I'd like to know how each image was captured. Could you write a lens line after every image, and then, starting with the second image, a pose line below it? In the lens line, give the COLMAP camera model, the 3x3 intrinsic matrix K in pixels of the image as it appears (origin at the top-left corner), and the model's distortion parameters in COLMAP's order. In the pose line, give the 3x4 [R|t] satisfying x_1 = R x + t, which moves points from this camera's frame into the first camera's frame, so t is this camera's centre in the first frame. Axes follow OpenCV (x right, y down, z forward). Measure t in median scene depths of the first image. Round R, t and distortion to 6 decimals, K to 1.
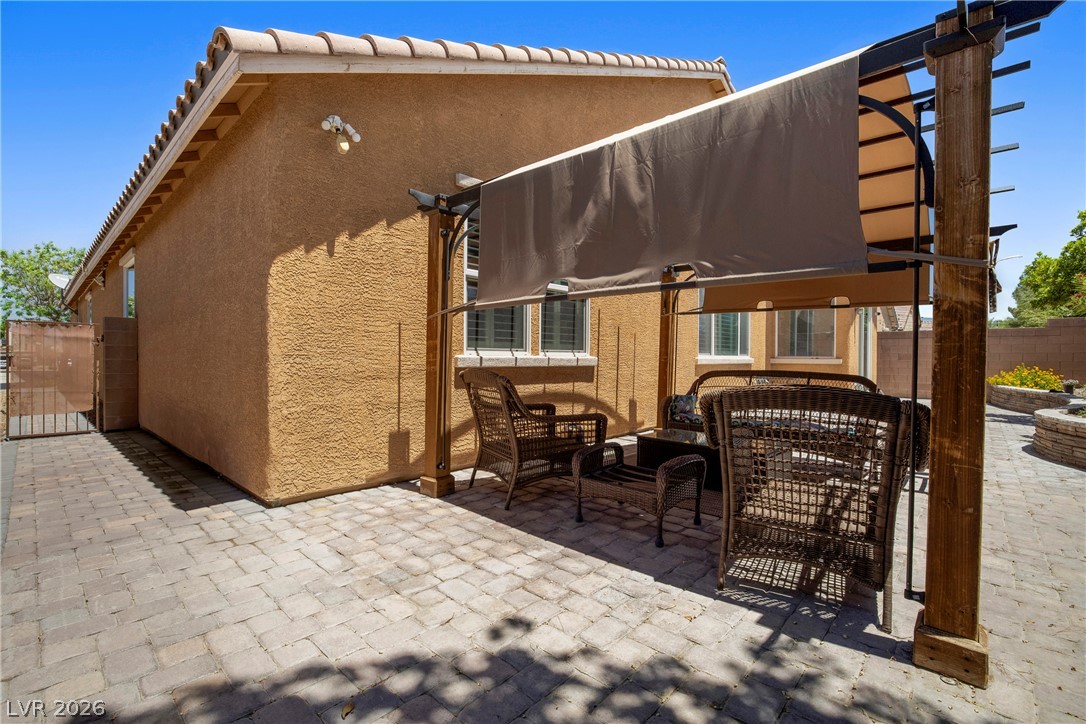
lens RADIAL K [[472.8, 0, 544.4], [0, 472.8, 360.8], [0, 0, 1]] dist [0.001281, 0.001485]
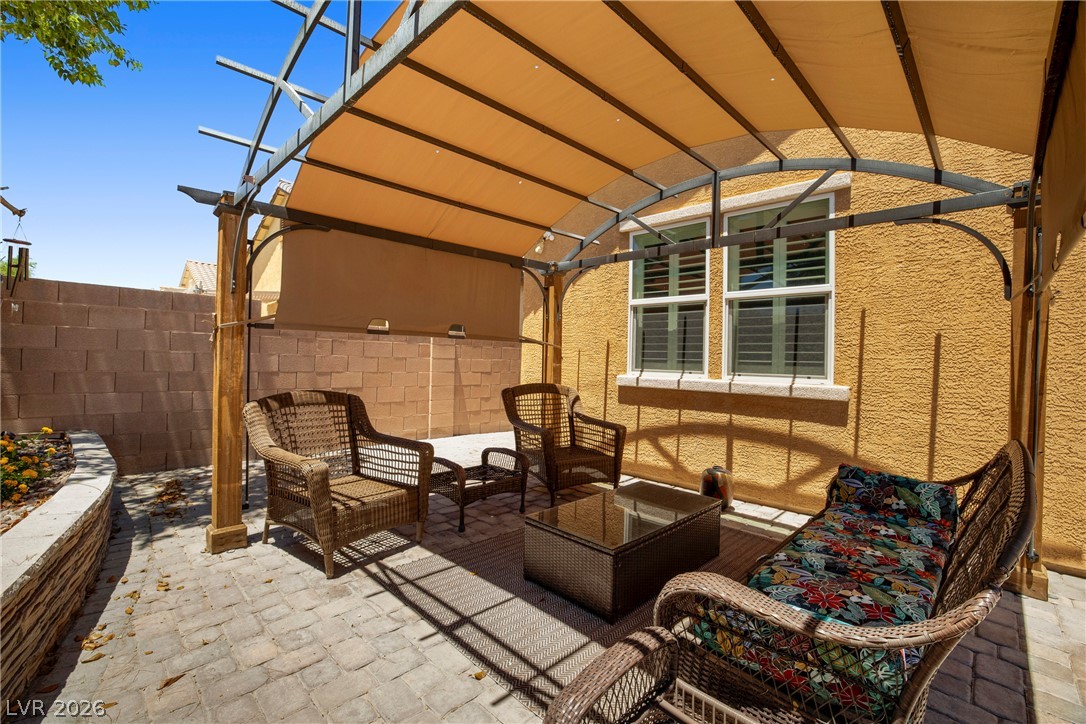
lens RADIAL K [[472.8, 0, 546.0], [0, 472.8, 360.8], [0, 0, 1]] dist [0.001281, 0.001485]
pose [[-0.003406, -0.000206, -0.999994, 0.777323], [-0.028952, 0.999581, -0.000107, -0.032765], [0.999575, 0.028951, -0.003410, 0.641196]]
